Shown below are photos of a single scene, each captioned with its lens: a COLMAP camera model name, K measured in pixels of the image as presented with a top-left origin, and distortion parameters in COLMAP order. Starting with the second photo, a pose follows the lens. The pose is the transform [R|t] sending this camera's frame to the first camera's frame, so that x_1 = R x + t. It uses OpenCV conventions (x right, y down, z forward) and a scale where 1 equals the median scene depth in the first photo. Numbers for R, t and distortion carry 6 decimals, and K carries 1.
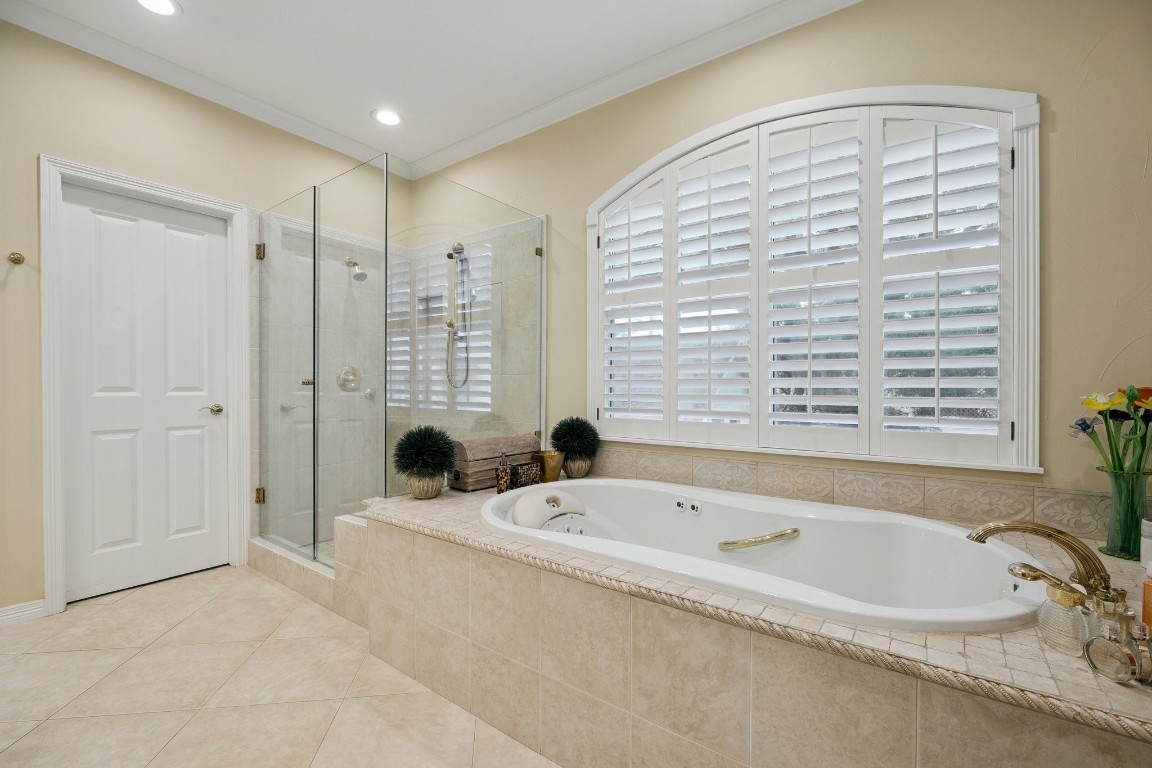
lens RADIAL K [[500.8, 0, 589.3], [0, 500.8, 387.0], [0, 0, 1]] dist [-0.002863, -0.000001]
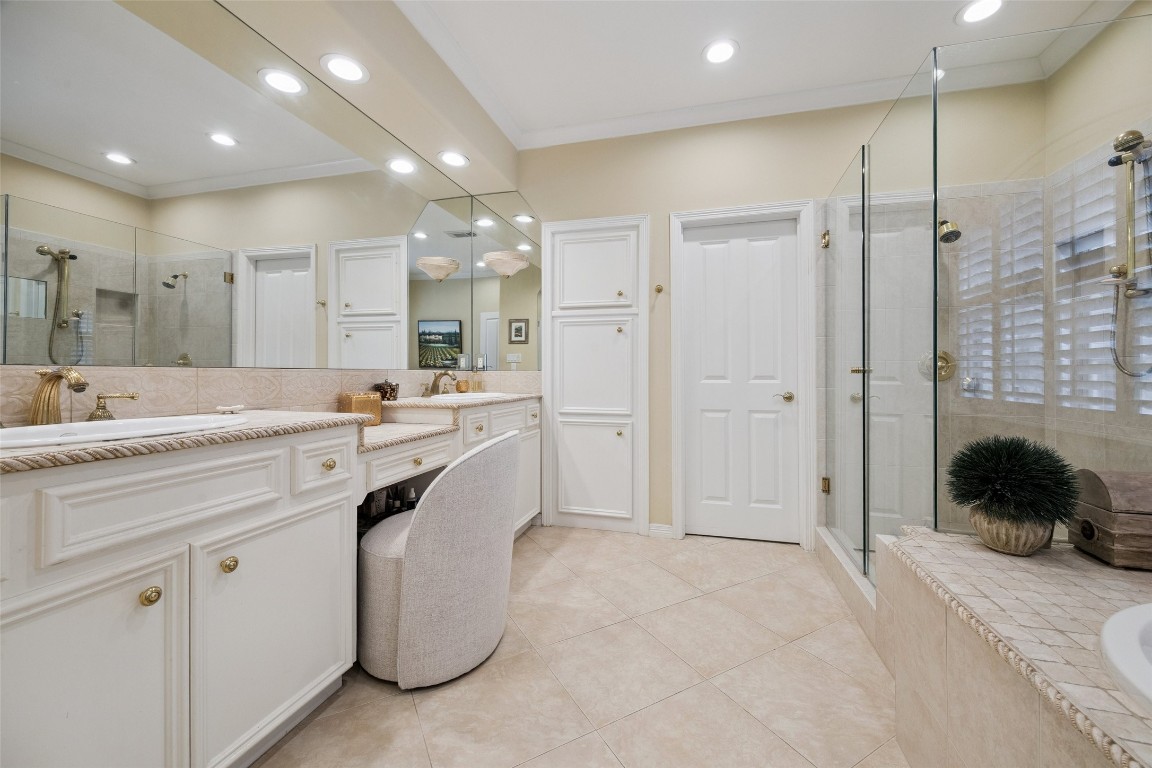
lens RADIAL K [[452.7, 0, 579.4], [0, 452.7, 374.0], [0, 0, 1]] dist [0.012282, -0.005562]
pose [[0.342048, -0.005962, -0.939663, 0.023317], [0.000929, 0.999982, -0.006006, 0.001583], [0.939682, 0.001181, 0.342048, 0.254655]]
